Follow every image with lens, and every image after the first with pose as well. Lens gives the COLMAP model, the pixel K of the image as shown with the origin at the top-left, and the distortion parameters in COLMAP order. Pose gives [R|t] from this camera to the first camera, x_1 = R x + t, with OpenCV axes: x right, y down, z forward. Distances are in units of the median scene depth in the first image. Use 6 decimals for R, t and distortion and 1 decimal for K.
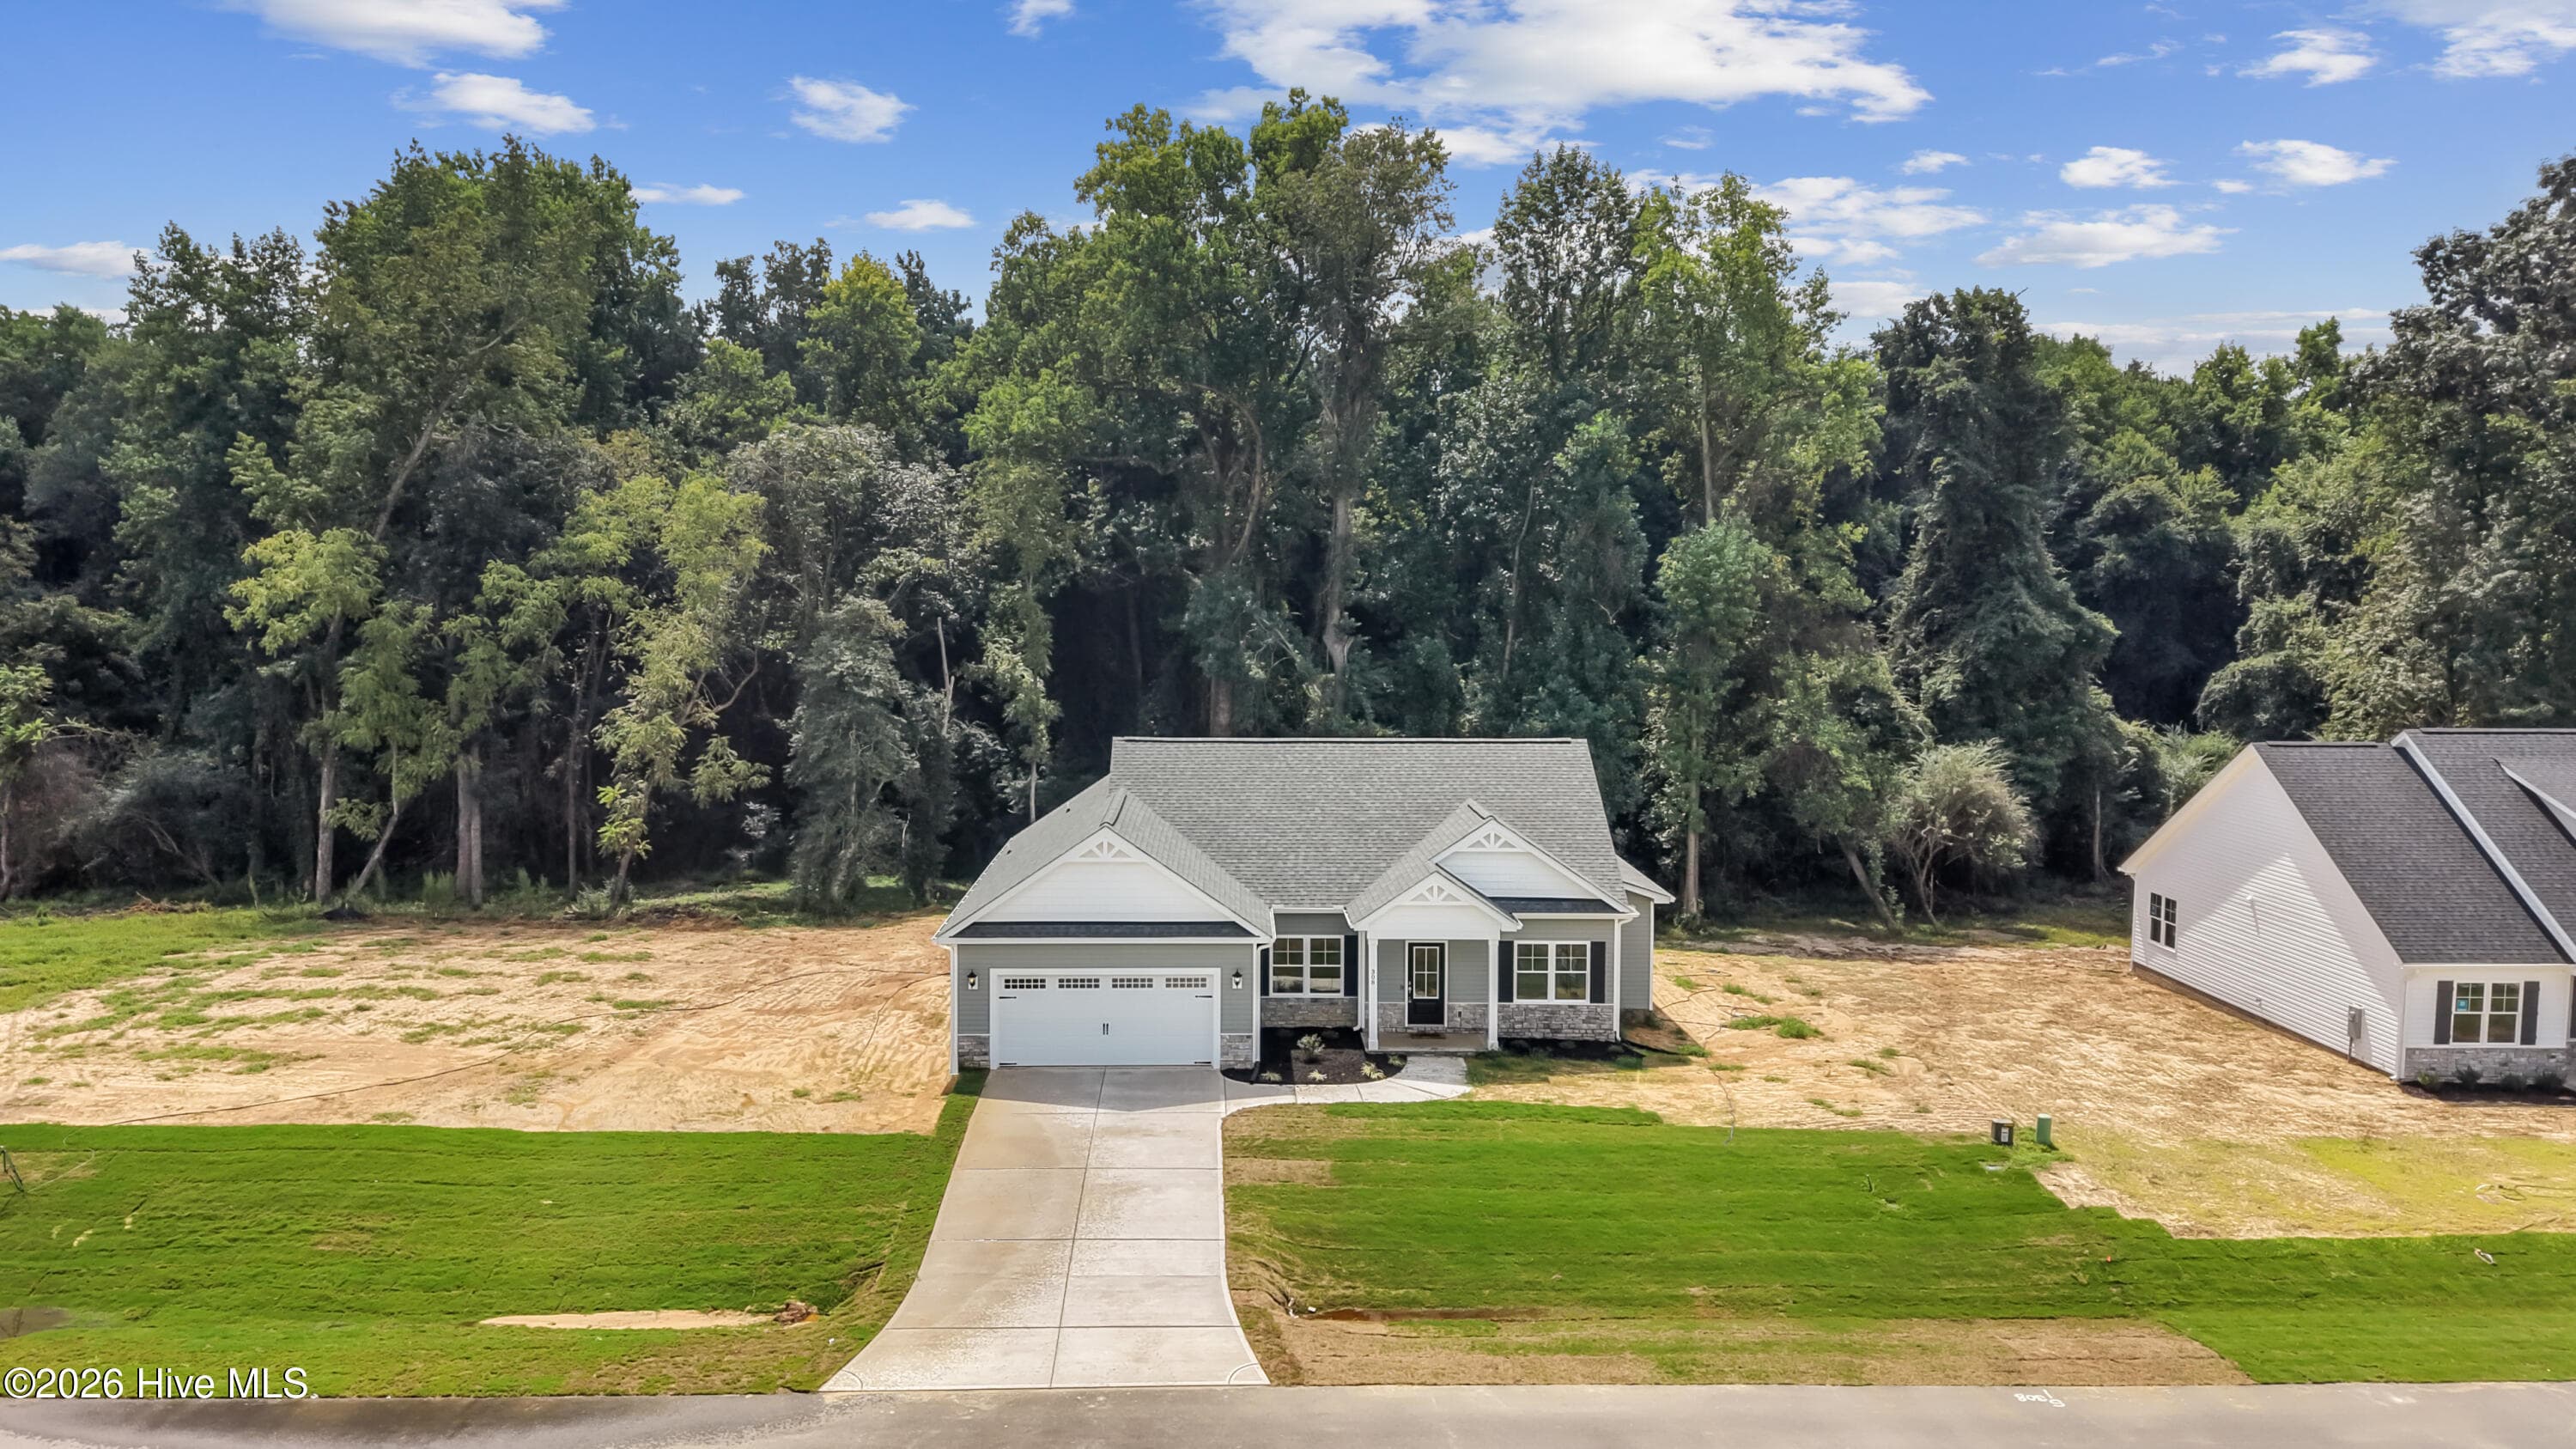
lens RADIAL K [[1818.4, 0, 1237.8], [0, 1818.4, 656.2], [0, 0, 1]] dist [0.067905, -0.084416]
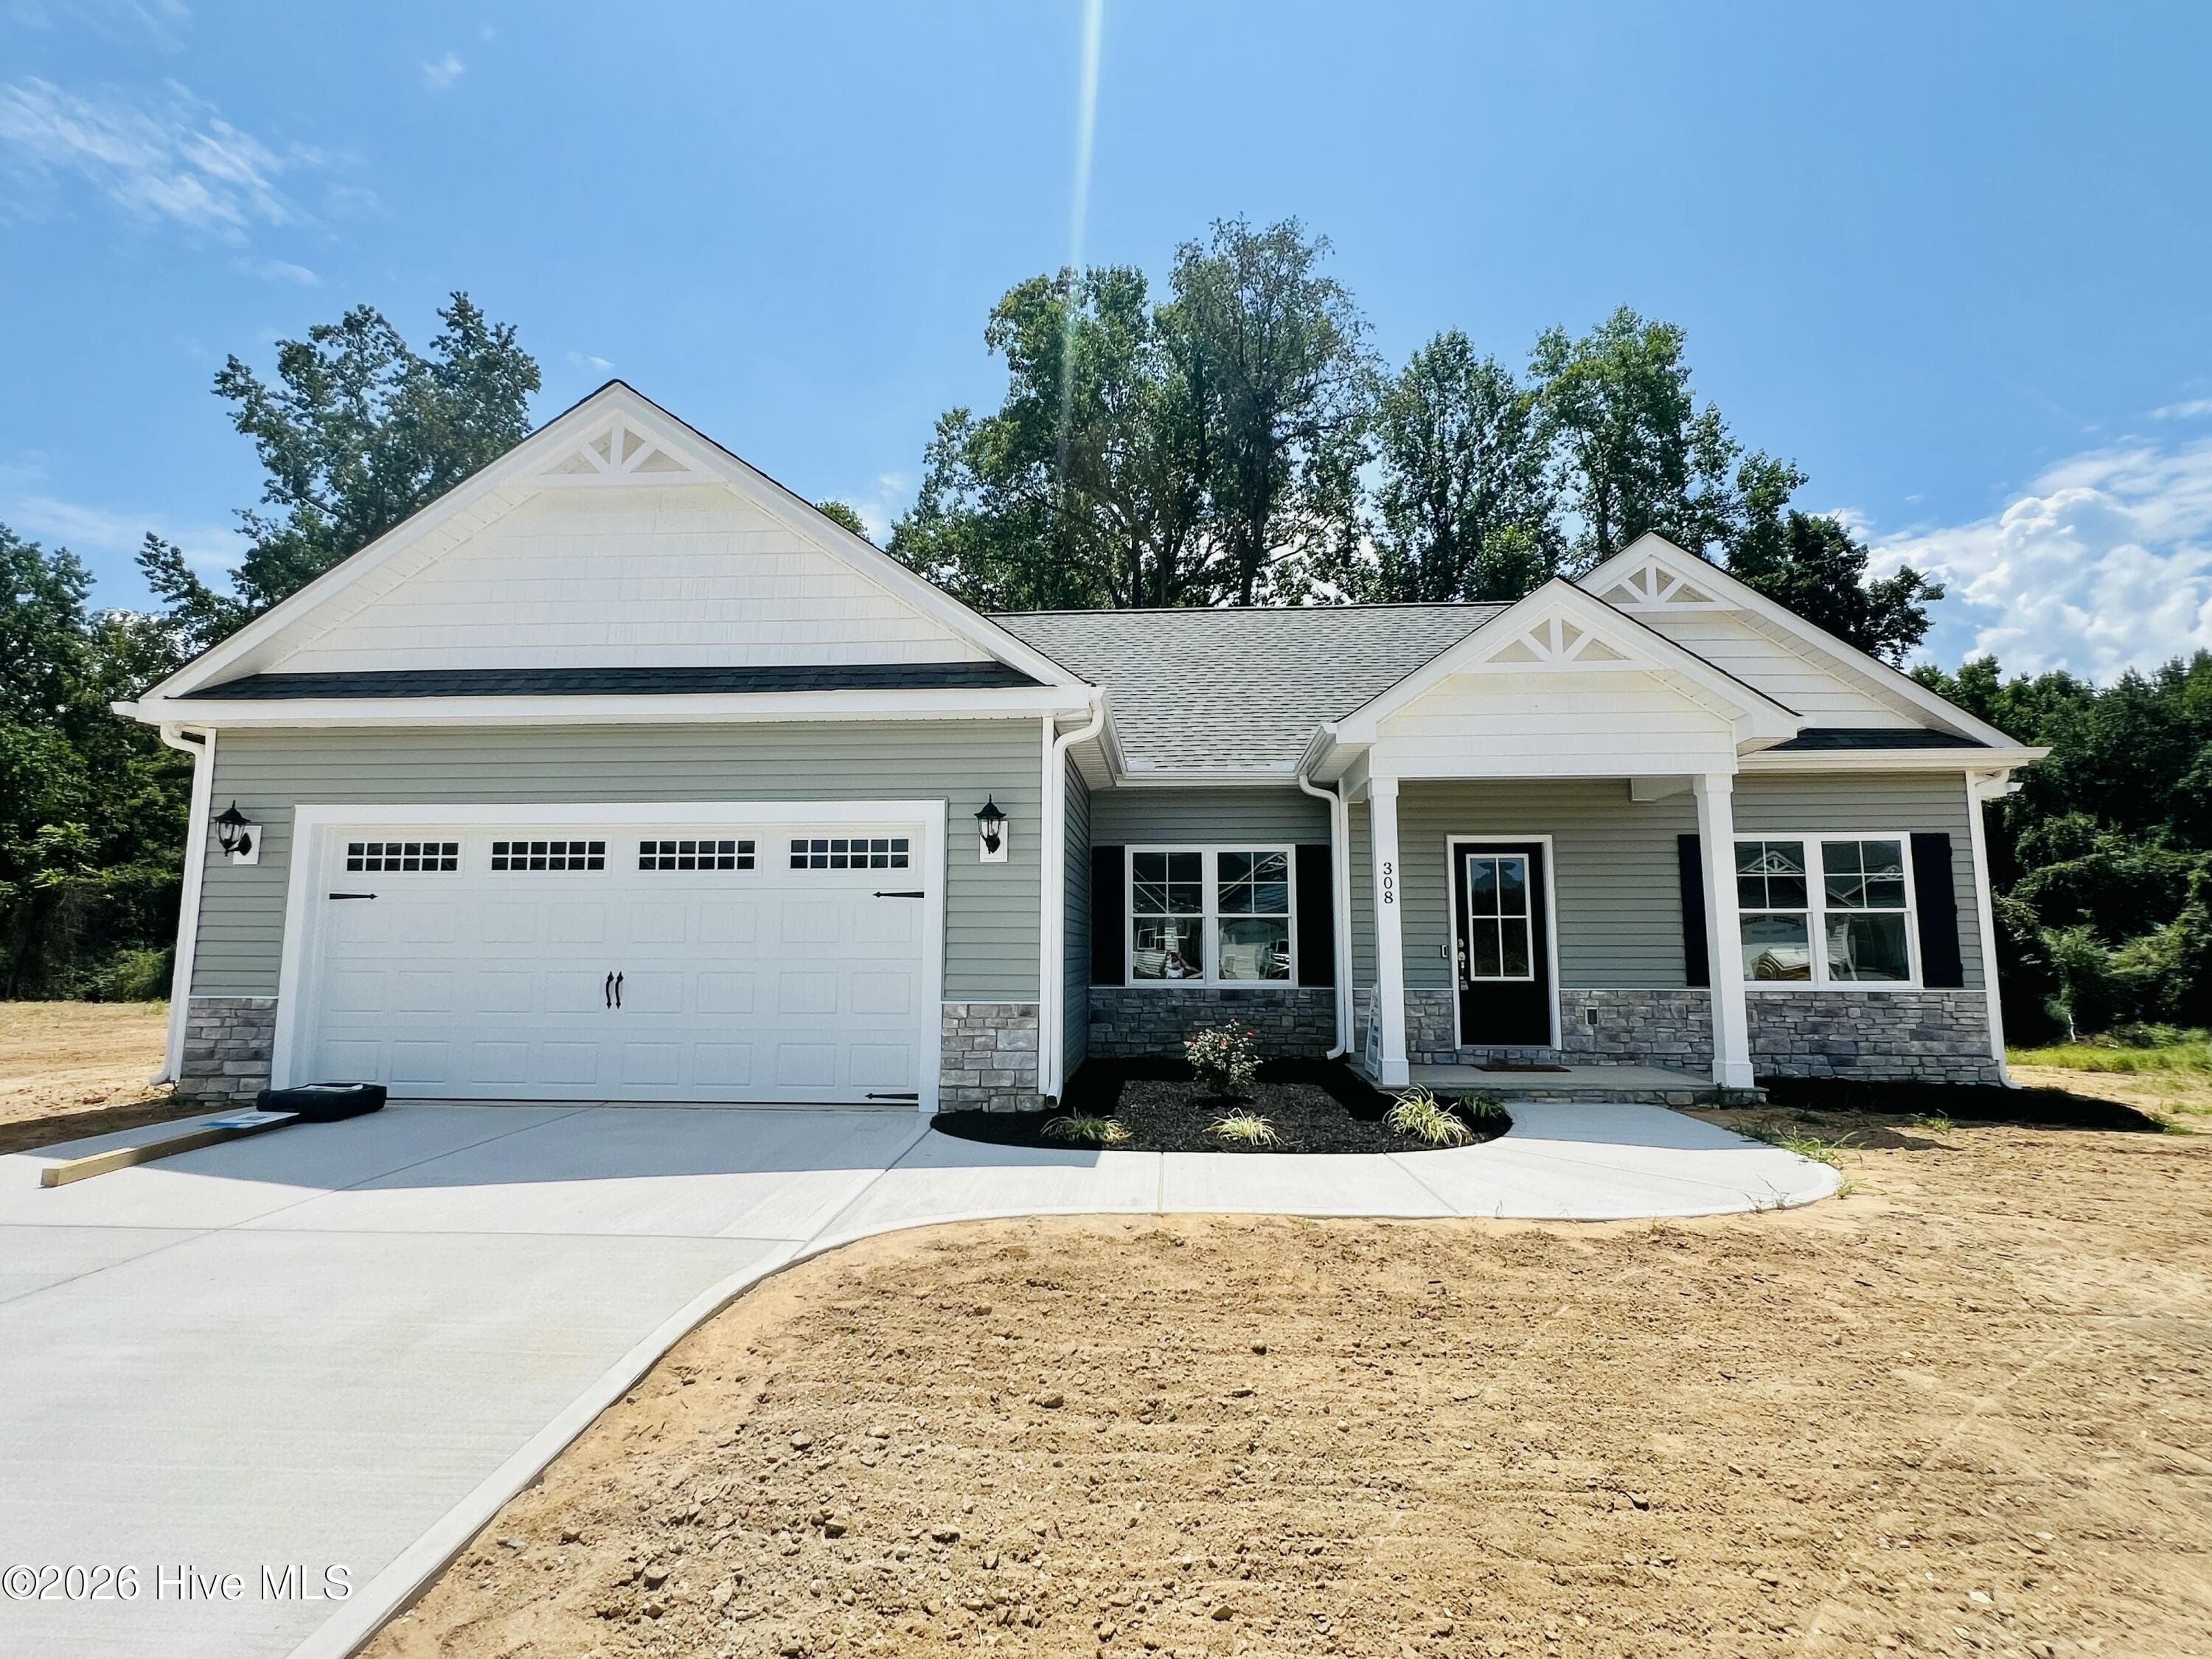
lens RADIAL K [[1026.9, 0, 1097.9], [0, 1026.9, 830.6], [0, 0, 1]] dist [-0.022957, 0.023623]
pose [[0.996967, -0.010700, -0.077087, 0.032657], [-0.001823, 0.987023, -0.160571, 0.206526], [0.077804, 0.160224, 0.984009, 0.818149]]
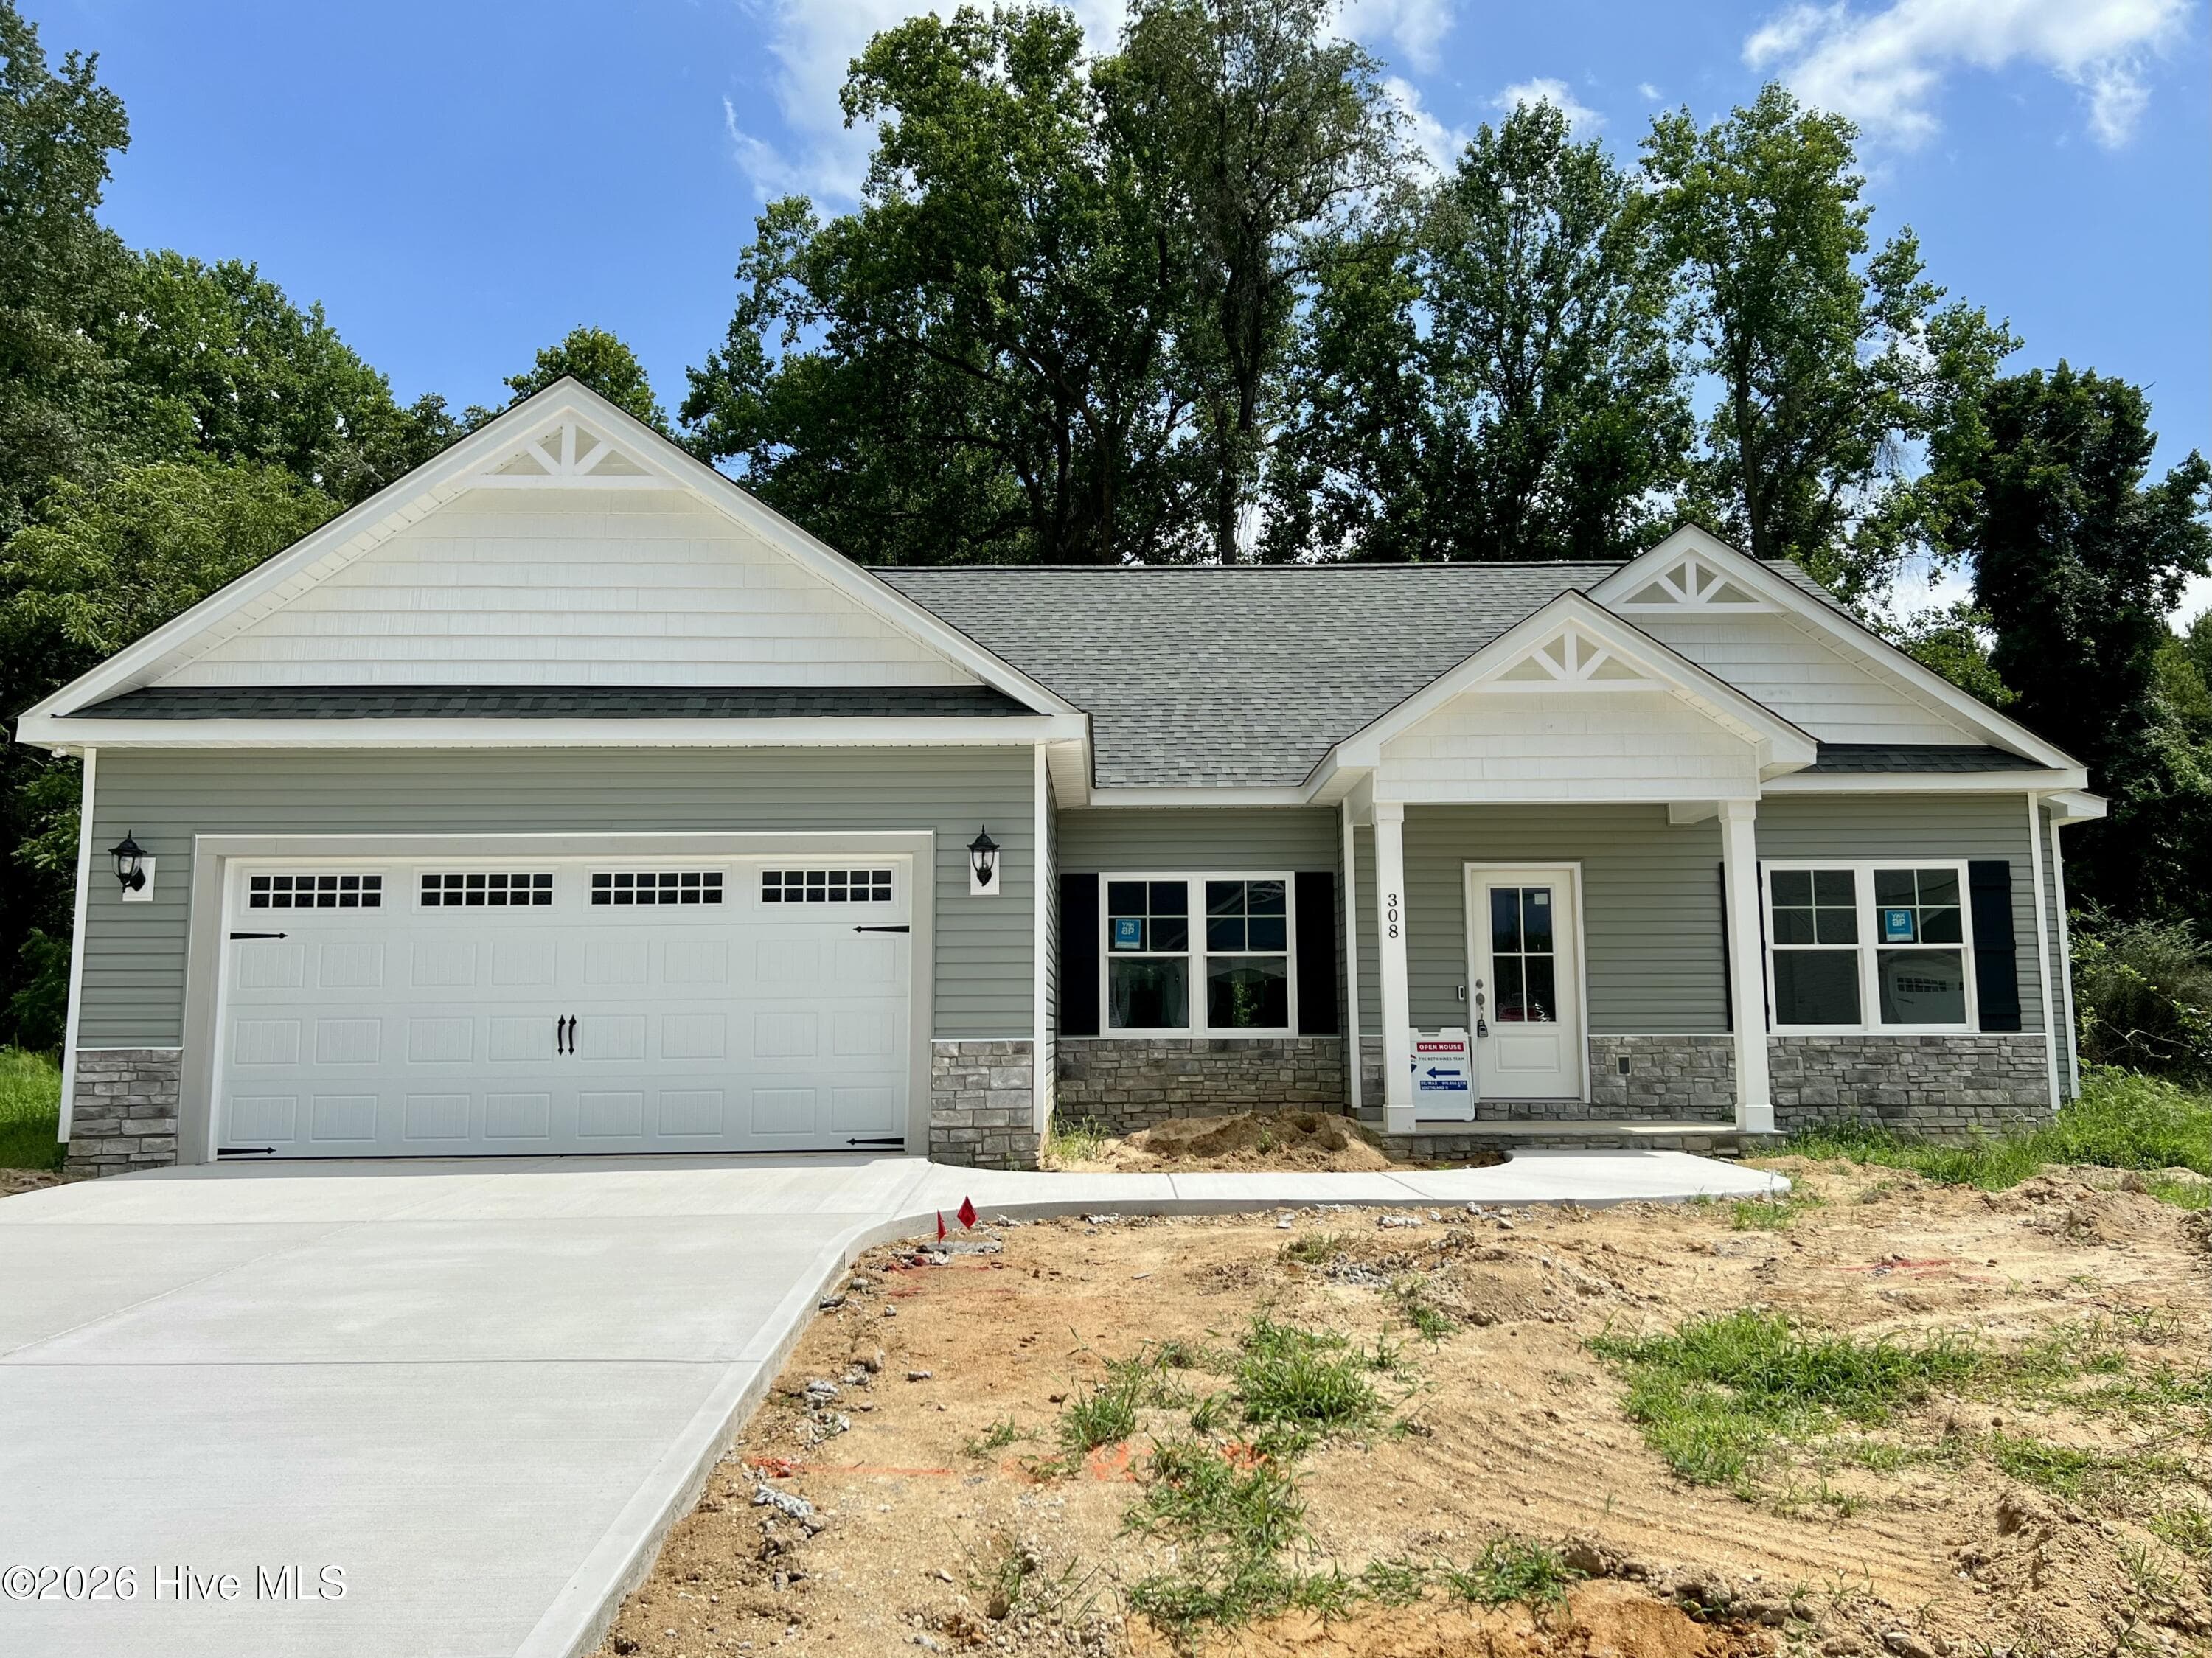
lens RADIAL K [[1671.9, 0, 1111.6], [0, 1671.9, 814.6], [0, 0, 1]] dist [0.087464, -0.118299]
pose [[0.999948, -0.010173, 0.001069, 0.021532], [0.010205, 0.984966, -0.172446, 0.219208], [0.000702, 0.172448, 0.985018, 0.709800]]
